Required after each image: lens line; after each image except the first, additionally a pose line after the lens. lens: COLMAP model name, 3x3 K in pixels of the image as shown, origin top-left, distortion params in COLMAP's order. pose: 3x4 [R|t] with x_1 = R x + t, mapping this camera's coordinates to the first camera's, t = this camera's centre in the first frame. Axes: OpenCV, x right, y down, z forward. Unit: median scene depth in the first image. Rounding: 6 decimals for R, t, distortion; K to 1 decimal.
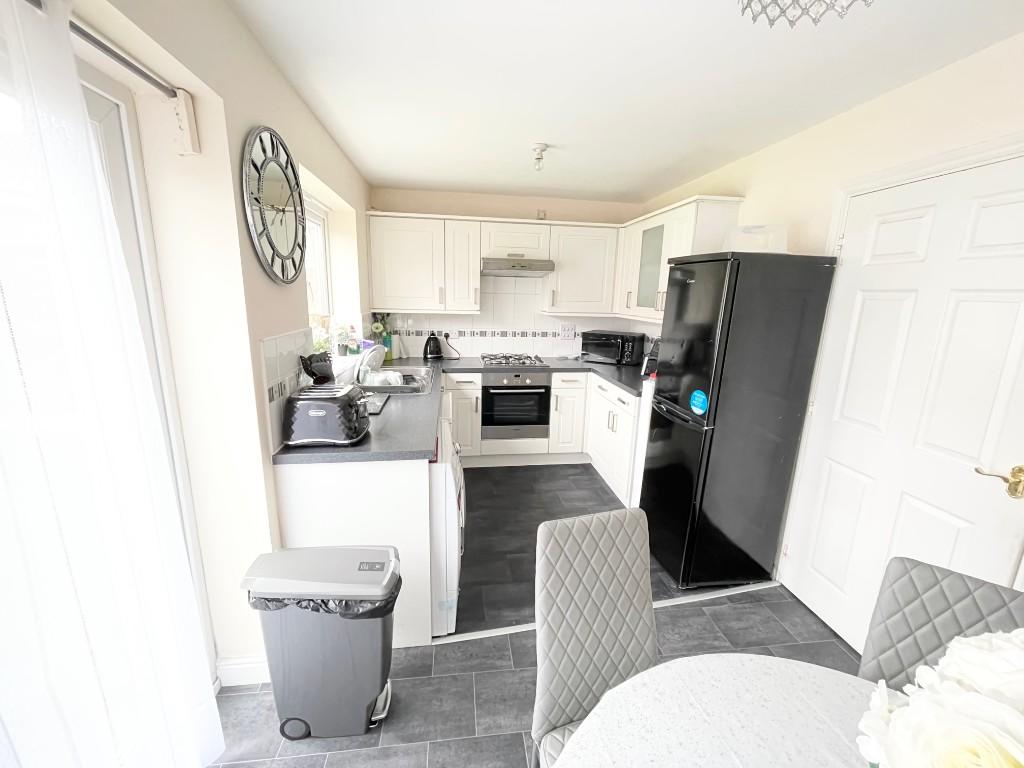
lens RADIAL K [[414.0, 0, 507.2], [0, 414.0, 381.2], [0, 0, 1]] dist [-0.000820, -0.000176]
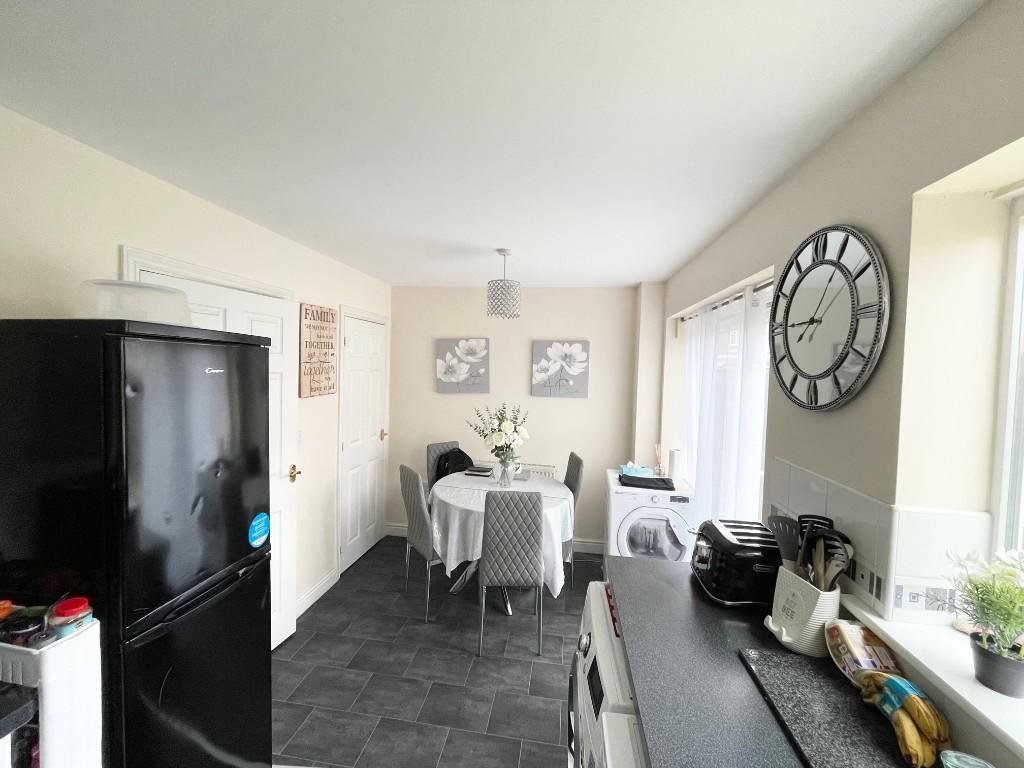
lens RADIAL K [[414.0, 0, 507.2], [0, 414.0, 381.2], [0, 0, 1]] dist [-0.000820, -0.000176]
pose [[-0.959394, -0.059035, 0.275821, -0.096502], [0.009219, 0.970767, 0.239845, -0.234852], [-0.281918, 0.232649, -0.930804, 0.918108]]
